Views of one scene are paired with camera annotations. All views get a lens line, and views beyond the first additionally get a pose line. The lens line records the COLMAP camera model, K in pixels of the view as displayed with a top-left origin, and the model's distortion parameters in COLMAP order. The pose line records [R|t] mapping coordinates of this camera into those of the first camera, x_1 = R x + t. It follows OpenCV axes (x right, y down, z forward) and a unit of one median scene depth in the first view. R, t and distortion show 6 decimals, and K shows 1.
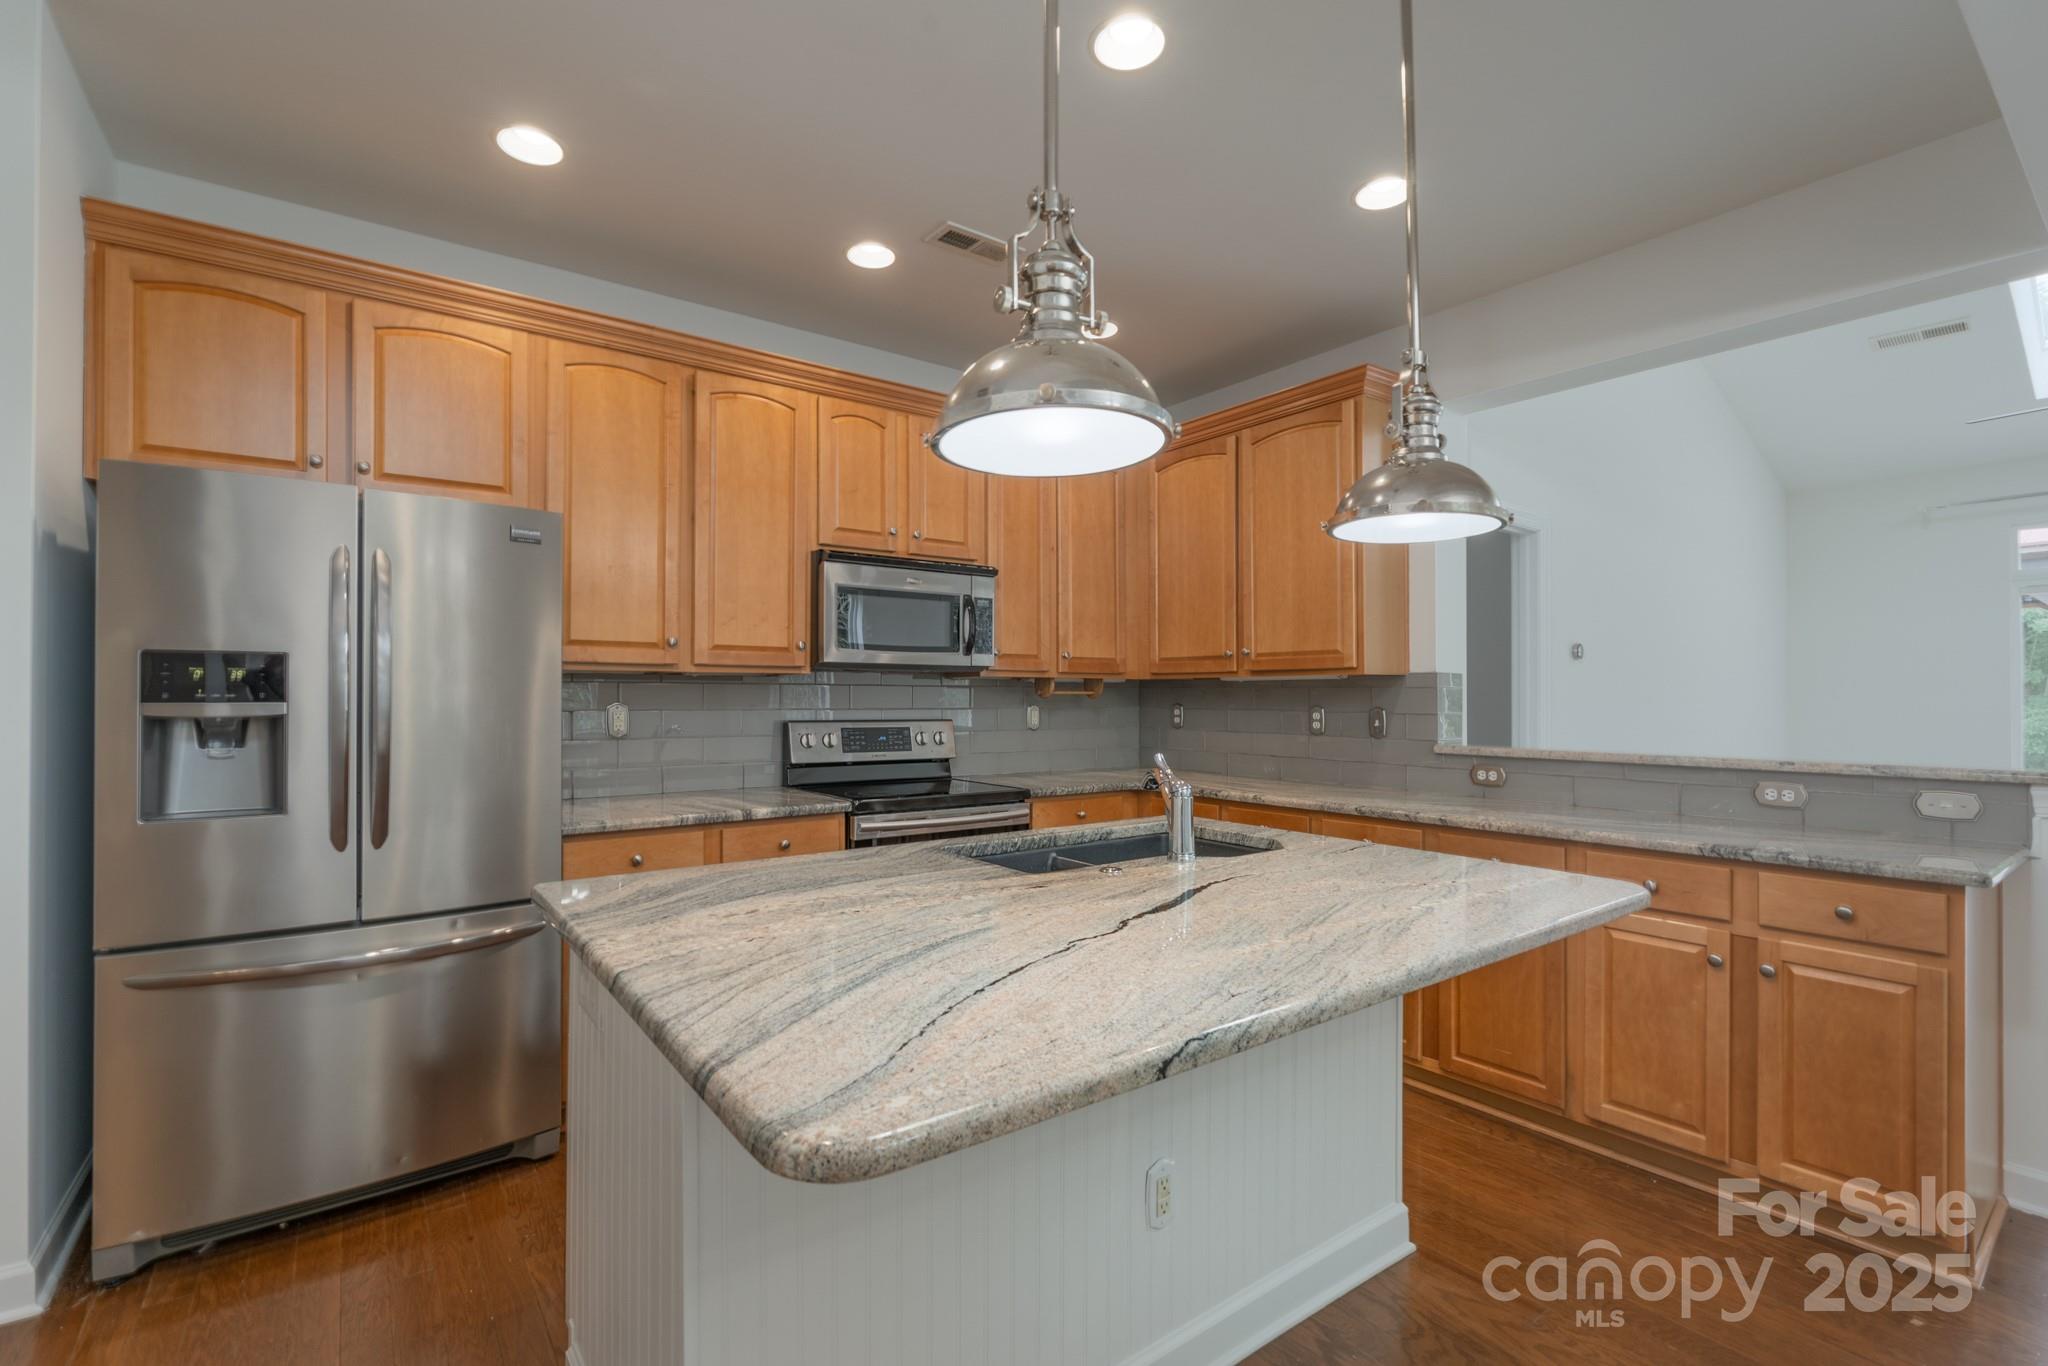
lens RADIAL K [[916.8, 0, 1015.0], [0, 916.8, 688.2], [0, 0, 1]] dist [-0.005012, 0.000651]
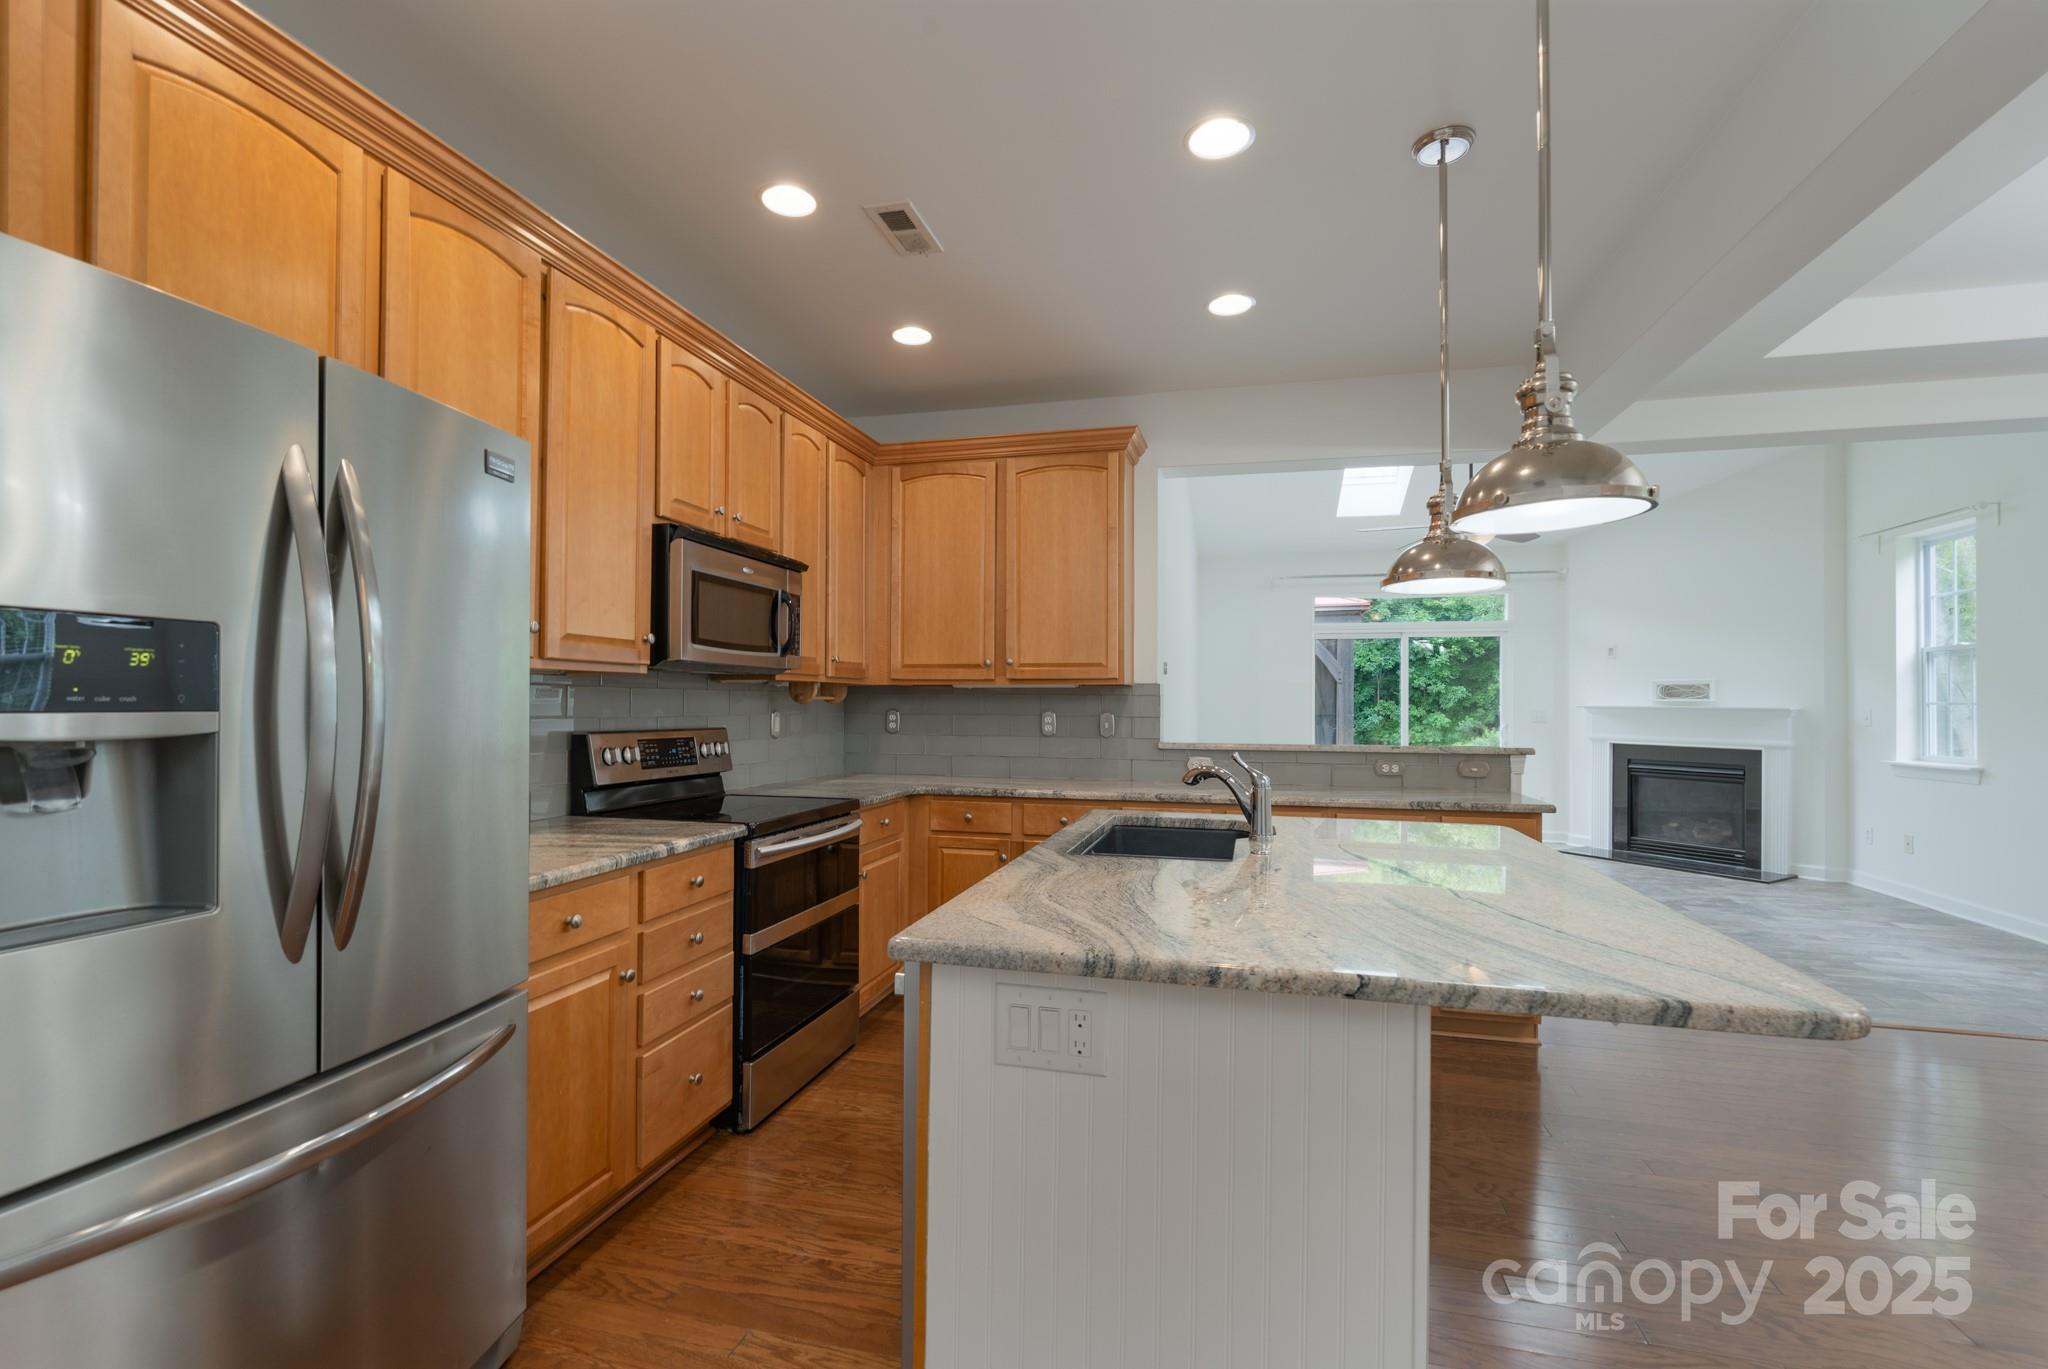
lens RADIAL K [[916.8, 0, 1024.9], [0, 916.8, 692.2], [0, 0, 1]] dist [-0.005012, 0.000651]
pose [[0.774050, 0.009226, 0.633058, -0.503713], [-0.008516, 0.999955, -0.004160, 0.001193], [-0.633068, -0.002171, 0.774093, 0.165380]]
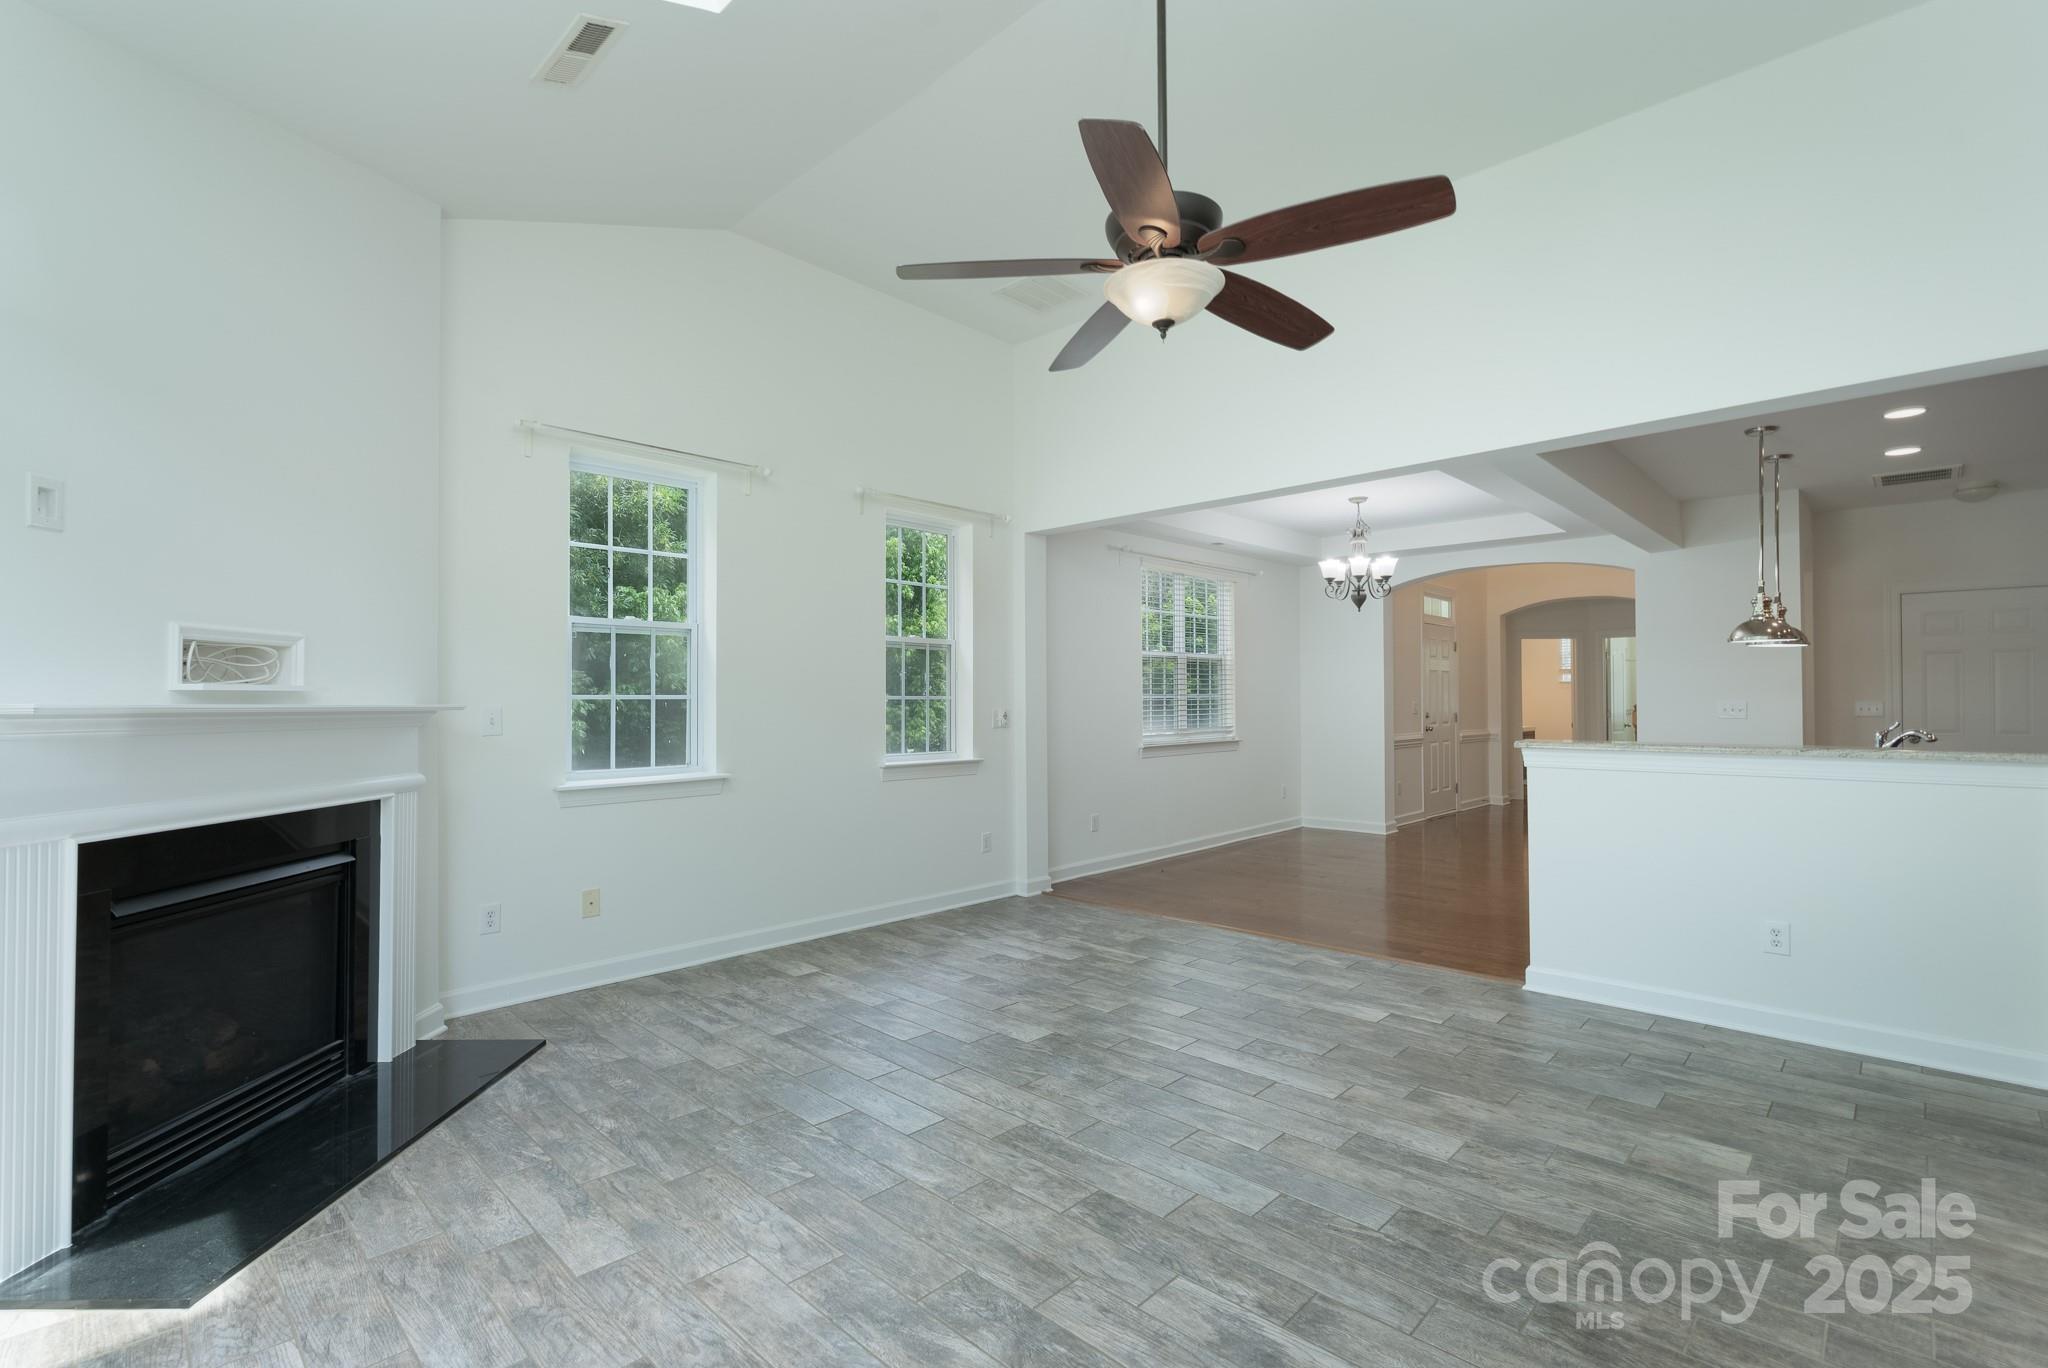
lens RADIAL K [[916.8, 0, 1025.1], [0, 916.8, 695.5], [0, 0, 1]] dist [-0.005012, 0.000651]
pose [[-0.985602, -0.002422, -0.169064, 1.717783], [0.000094, 0.999889, -0.014873, 0.017981], [0.169081, -0.014675, -0.985493, 1.840986]]
